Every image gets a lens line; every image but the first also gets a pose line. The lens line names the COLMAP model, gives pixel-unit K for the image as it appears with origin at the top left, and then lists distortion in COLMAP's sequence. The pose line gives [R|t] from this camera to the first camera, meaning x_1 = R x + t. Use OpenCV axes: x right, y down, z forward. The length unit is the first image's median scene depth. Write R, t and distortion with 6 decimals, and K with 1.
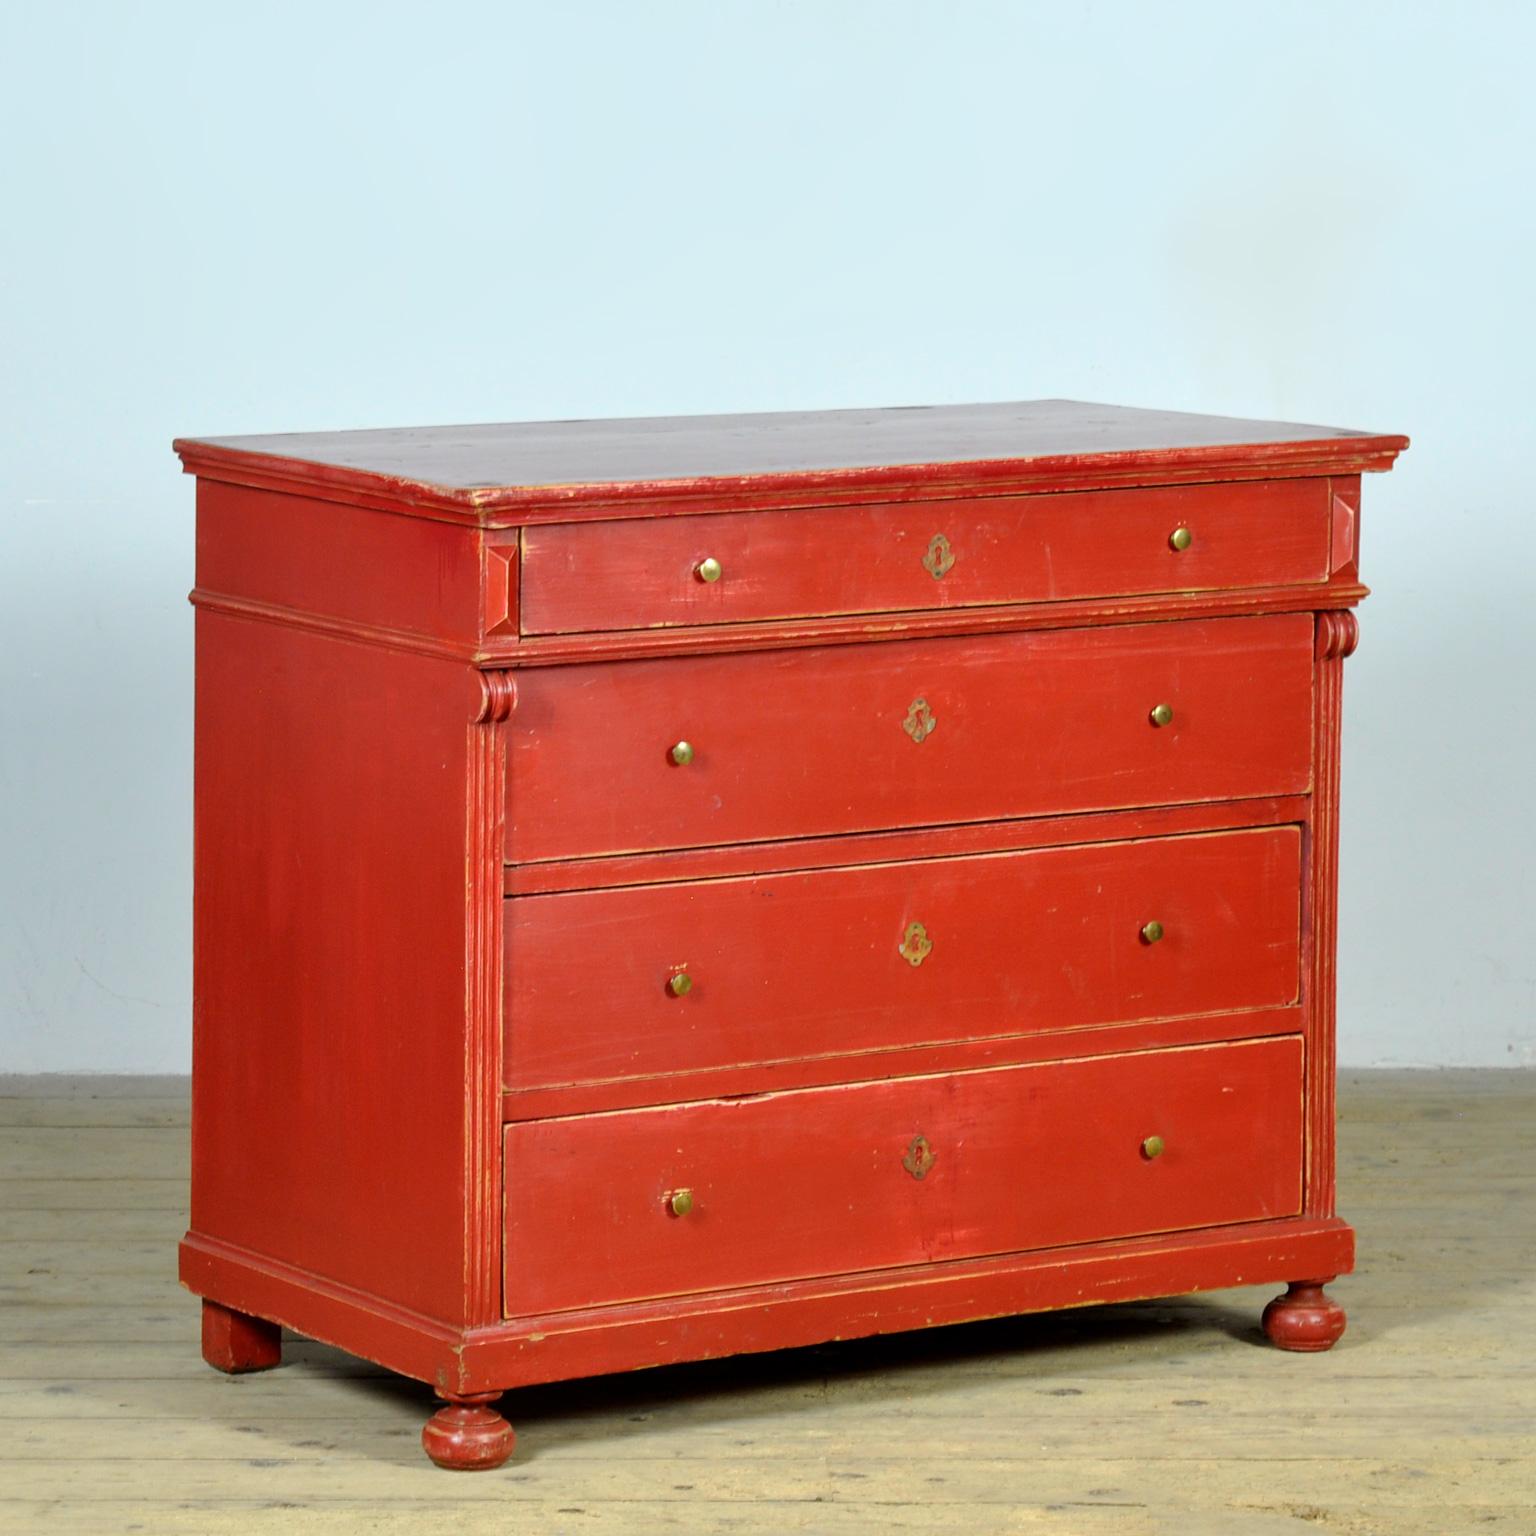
lens RADIAL K [[7657.4, 0, 767.3], [0, 7657.4, 762.4], [0, 0, 1]] dist [0.063968, 0.000000]
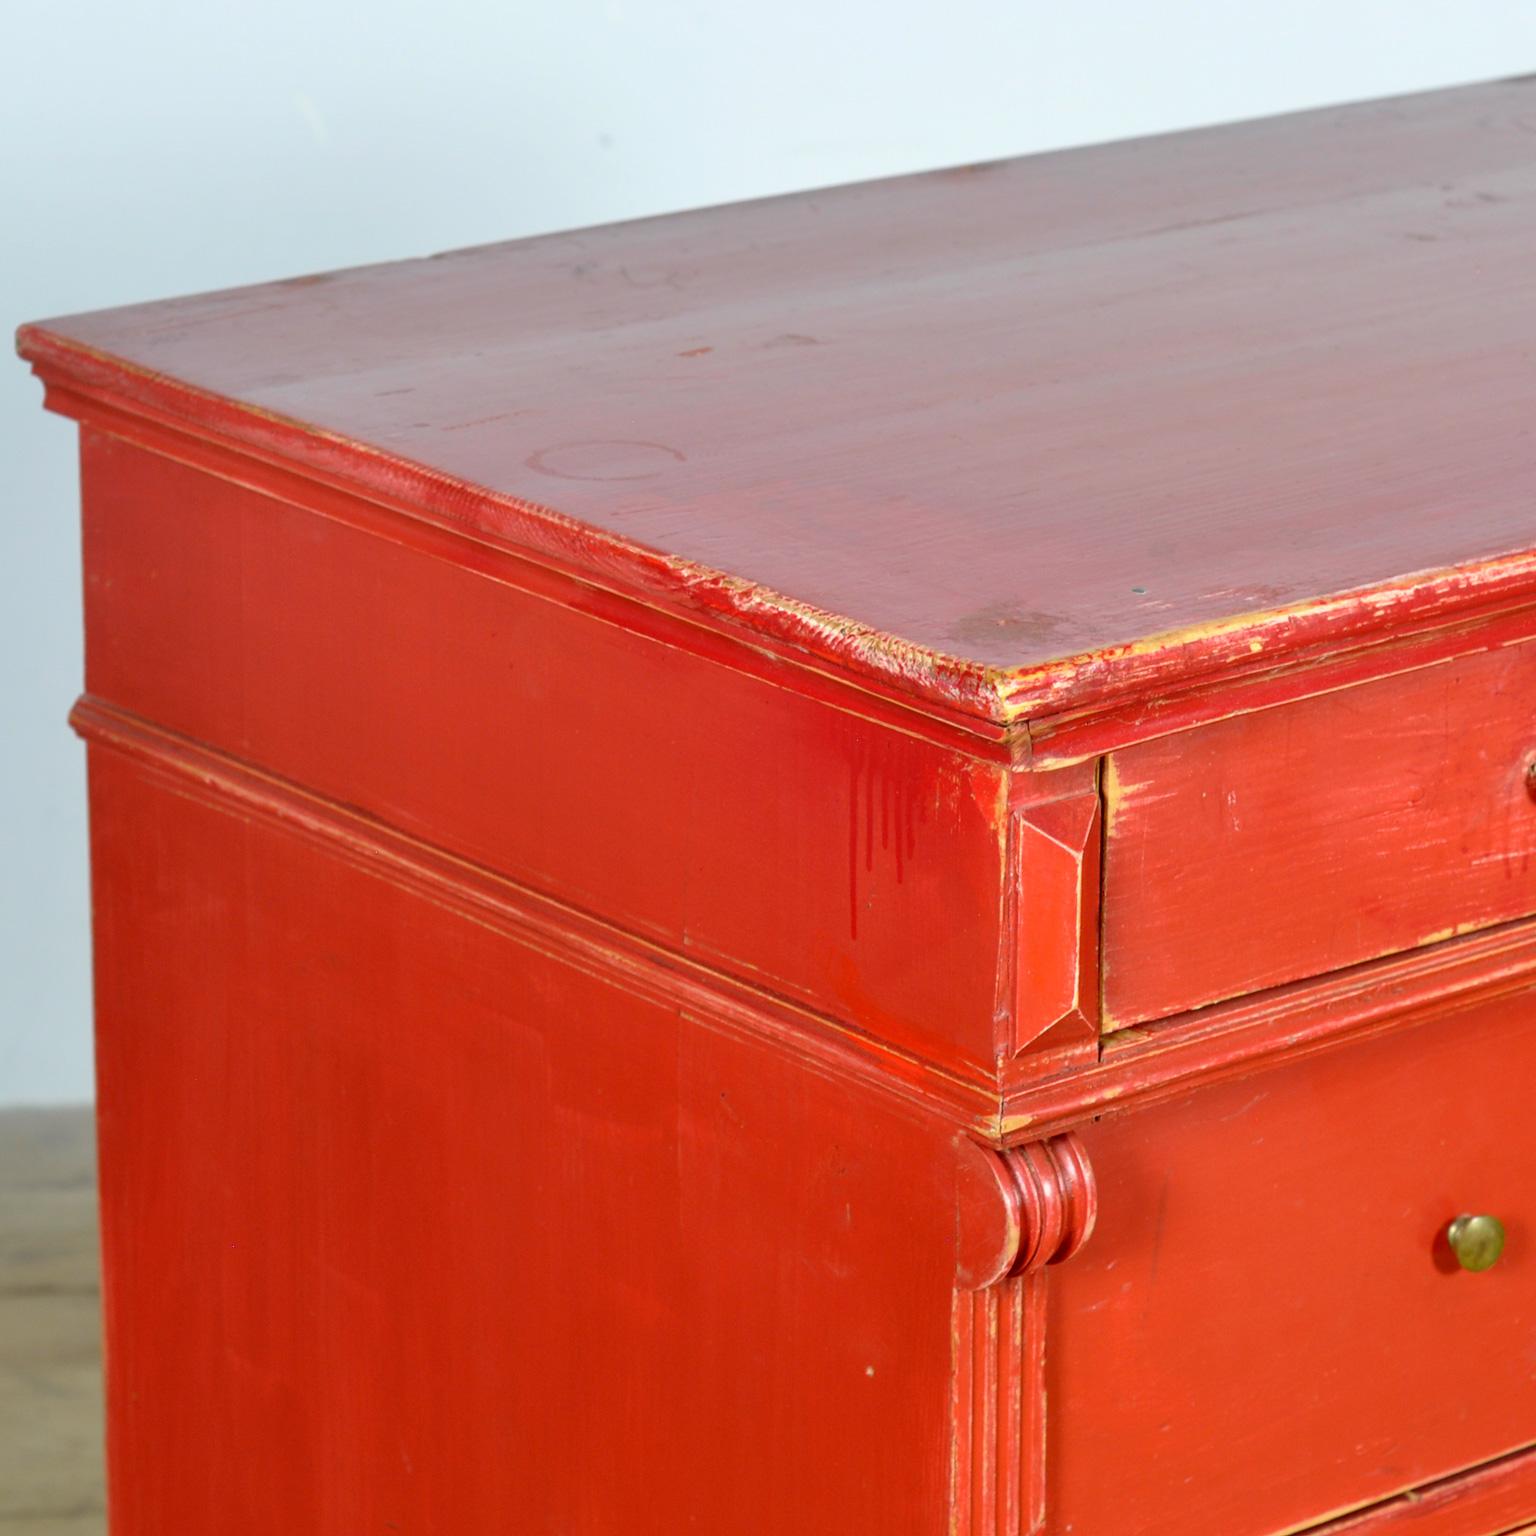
lens RADIAL K [[6351.7, 0, 769.8], [0, 6351.7, 765.3], [0, 0, 1]] dist [0.044669, 0.000000]
pose [[0.995904, -0.036252, 0.082829, -0.070653], [0.020421, 0.982615, 0.184529, -0.082242], [-0.088079, -0.182082, 0.979331, 0.719110]]
